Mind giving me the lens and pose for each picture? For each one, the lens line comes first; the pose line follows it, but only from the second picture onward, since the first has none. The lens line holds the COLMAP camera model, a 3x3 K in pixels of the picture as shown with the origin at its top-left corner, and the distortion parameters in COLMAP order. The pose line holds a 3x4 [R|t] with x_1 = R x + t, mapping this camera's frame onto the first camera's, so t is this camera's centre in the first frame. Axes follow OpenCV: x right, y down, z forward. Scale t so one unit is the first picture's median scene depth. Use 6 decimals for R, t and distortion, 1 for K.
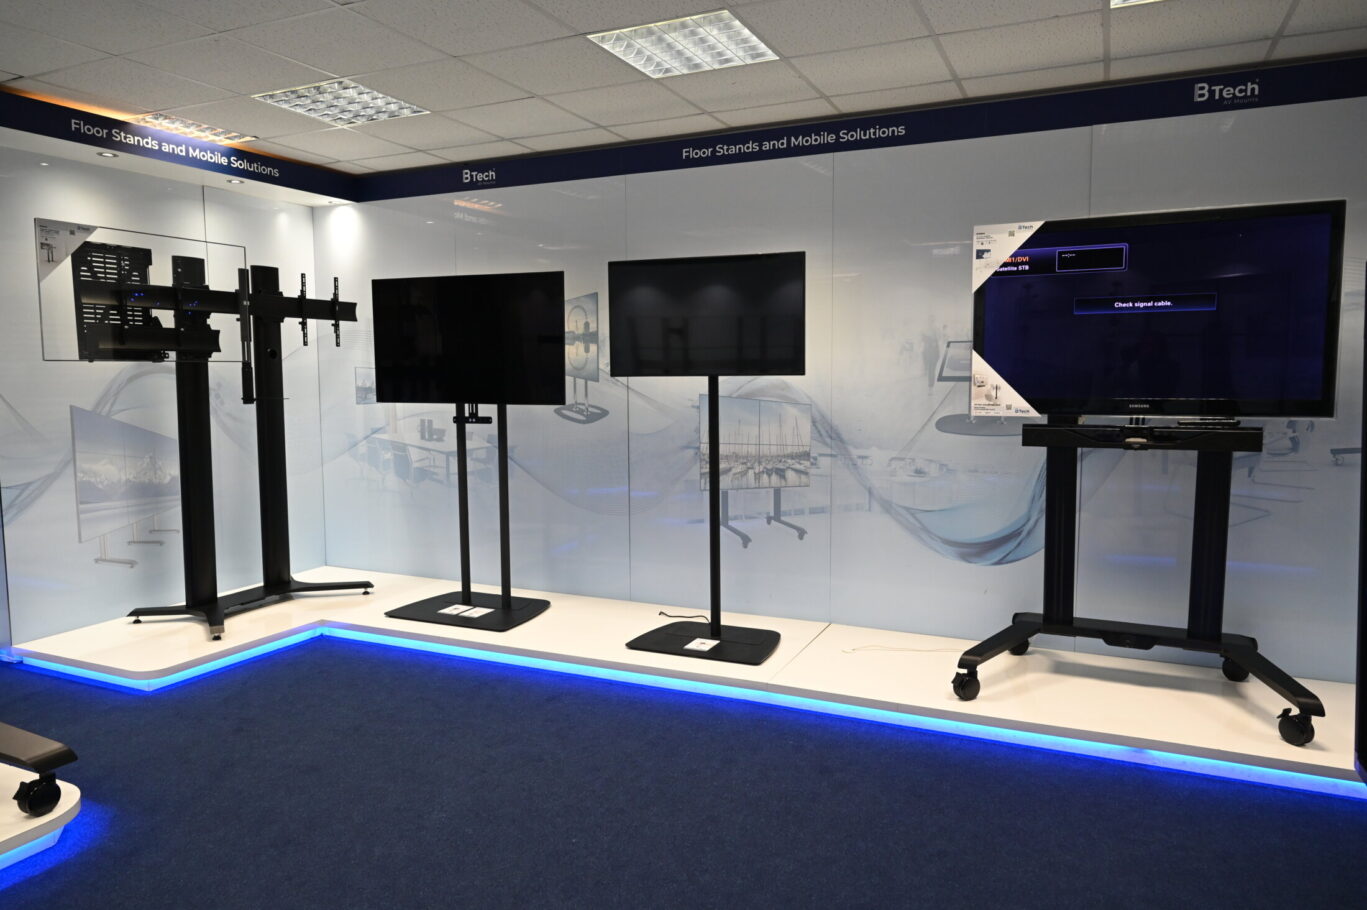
lens RADIAL K [[916.9, 0, 681.3], [0, 916.9, 455.1], [0, 0, 1]] dist [-0.000222, -0.001411]
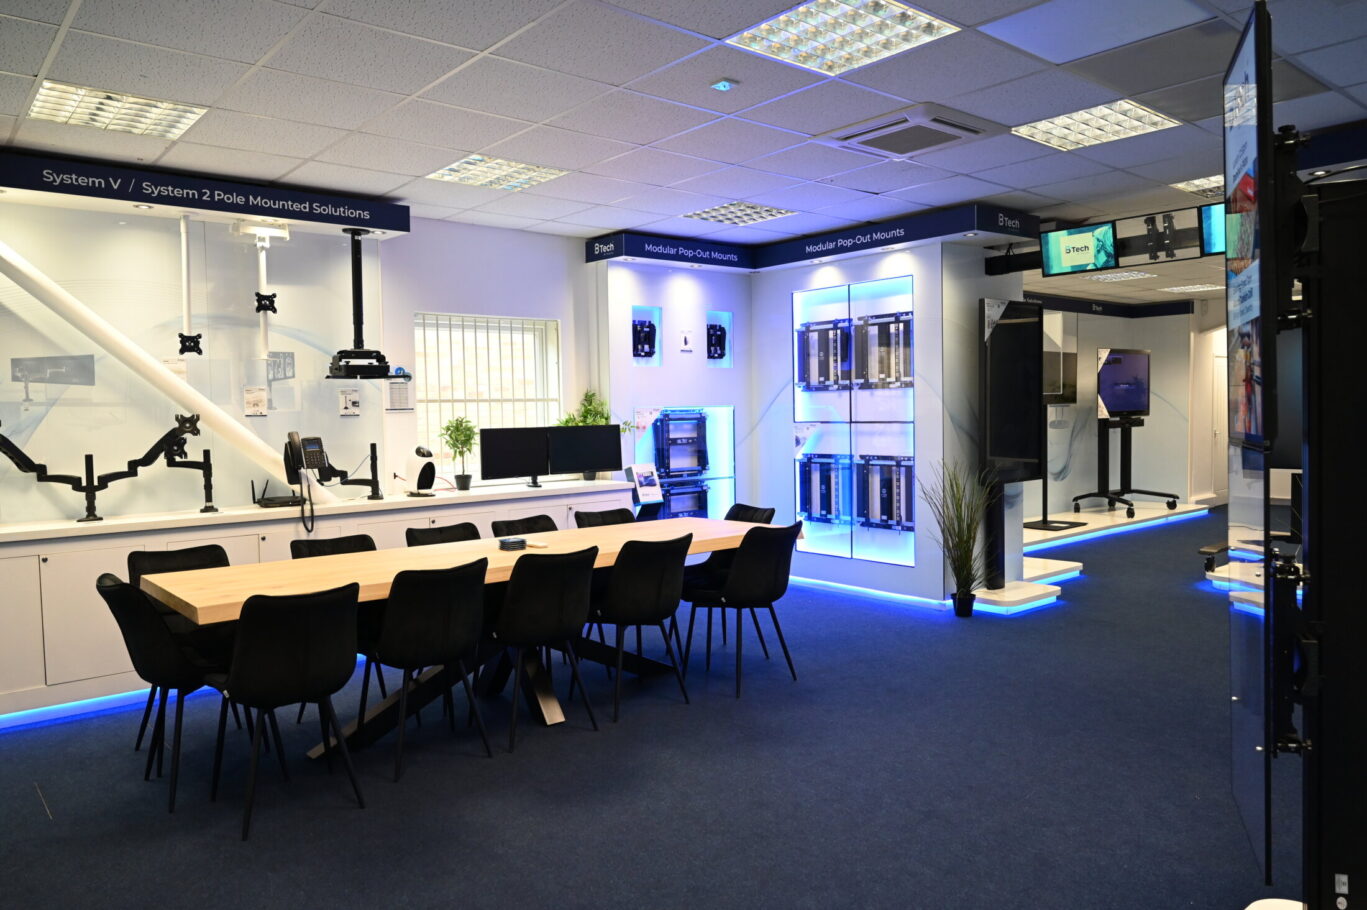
lens RADIAL K [[955.5, 0, 678.7], [0, 955.5, 455.1], [0, 0, 1]] dist [-0.008395, -0.001219]
pose [[0.422801, -0.044670, 0.905121, -2.317570], [0.101846, 0.994799, 0.001521, -0.055628], [-0.900482, 0.091540, 0.425151, 0.791941]]
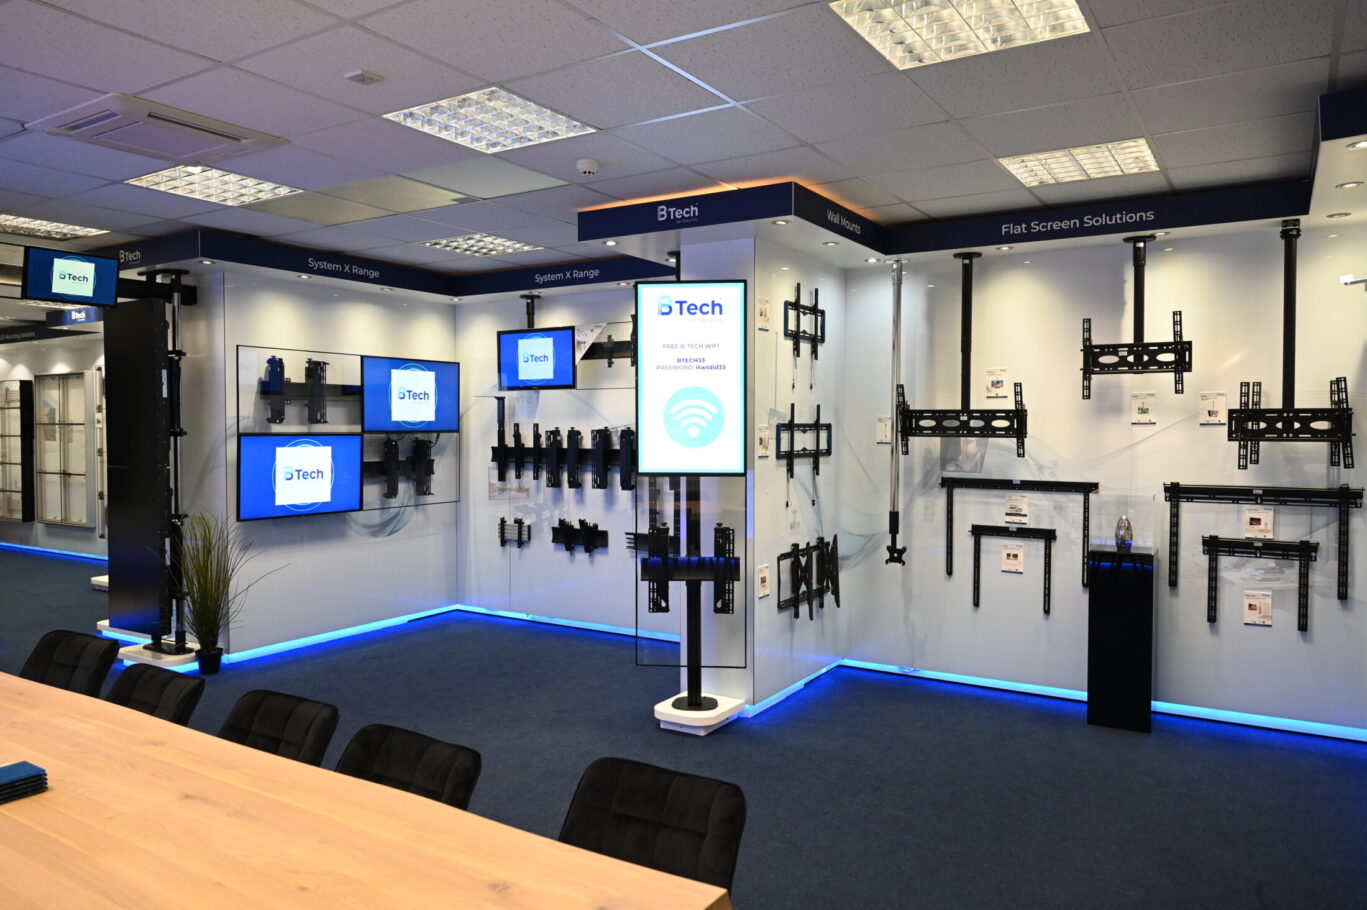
lens RADIAL K [[955.5, 0, 684.5], [0, 955.5, 450.6], [0, 0, 1]] dist [-0.008395, -0.001219]
pose [[-0.992315, 0.001464, 0.123729, -1.865445], [0.015975, 0.993077, 0.116370, -0.174734], [-0.122702, 0.117452, -0.985469, 1.735530]]
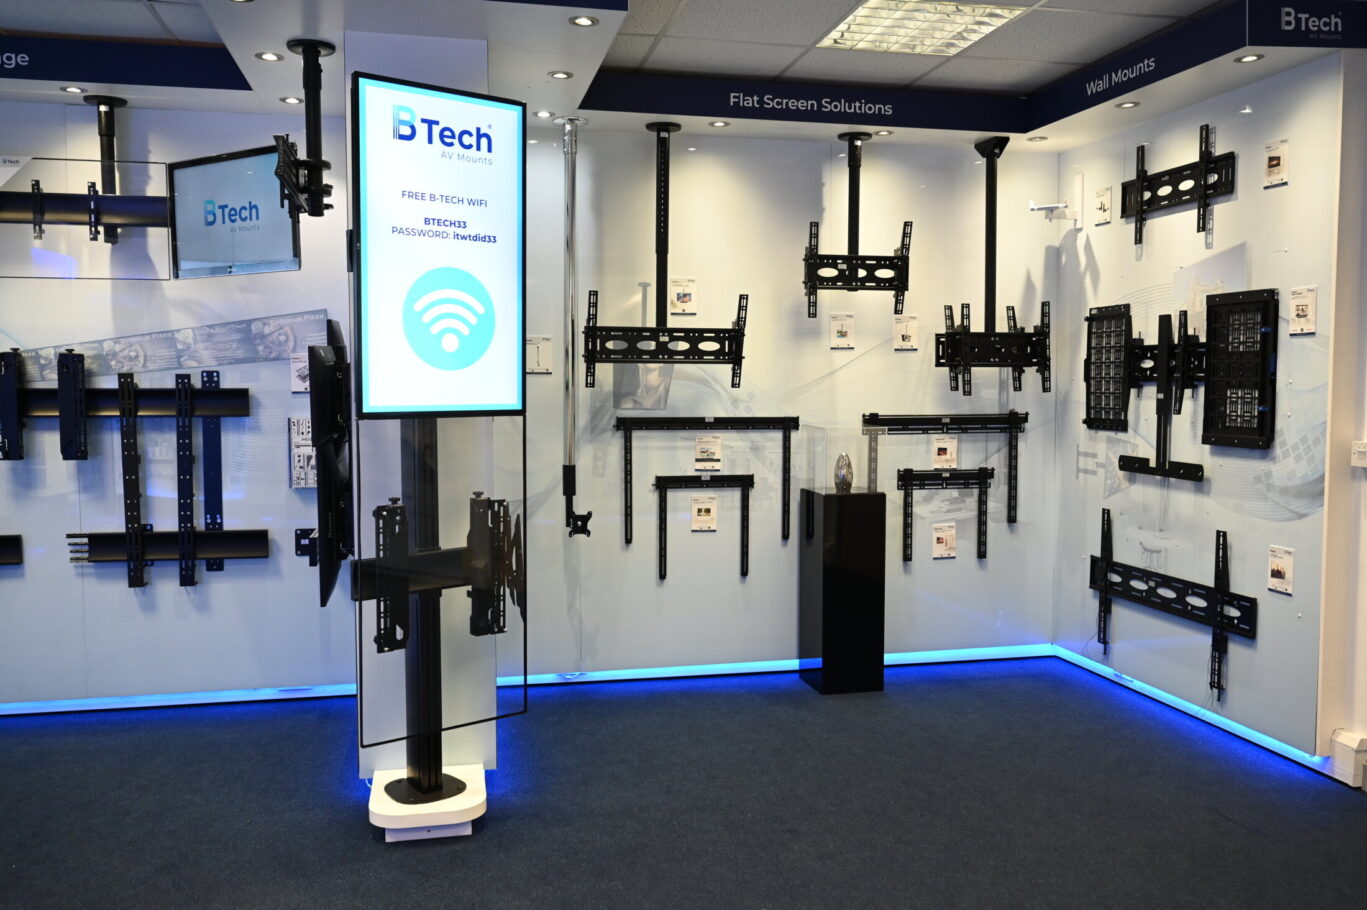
lens RADIAL K [[1104.7, 0, 680.1], [0, 1104.7, 454.2], [0, 0, 1]] dist [-0.004886, 0.002283]
pose [[-0.793586, 0.044915, -0.606798, -1.434753], [-0.051243, 0.988795, 0.140207, -0.112761], [0.606296, 0.142360, -0.782393, 1.385715]]
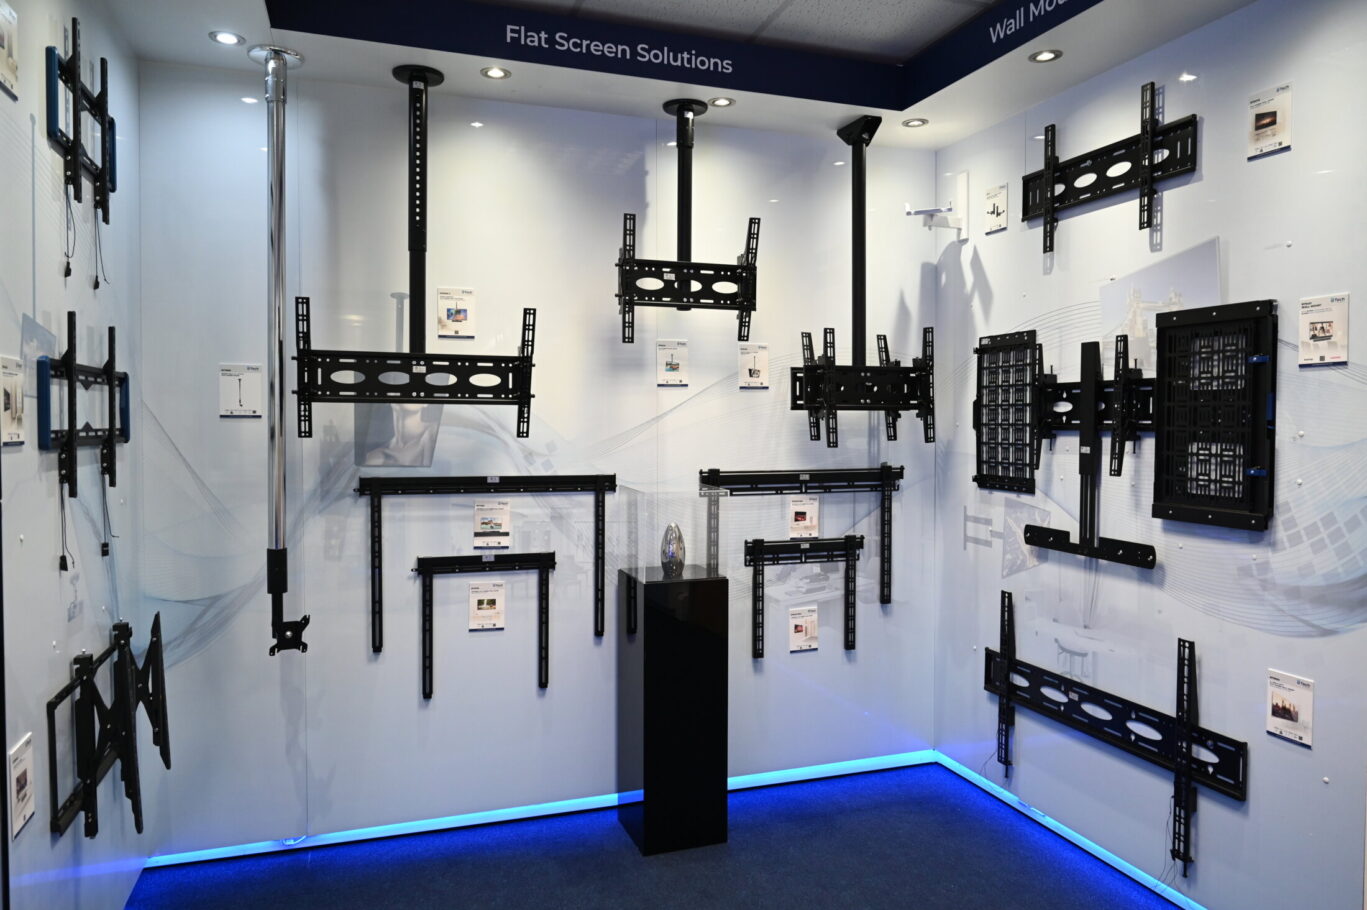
lens RADIAL K [[916.9, 0, 682.6], [0, 916.9, 449.6], [0, 0, 1]] dist [-0.000222, -0.001411]
pose [[-0.718848, 0.024922, -0.694721, -1.756220], [-0.062403, 0.993009, 0.100193, -0.092730], [0.692361, 0.115376, -0.712267, 1.115687]]
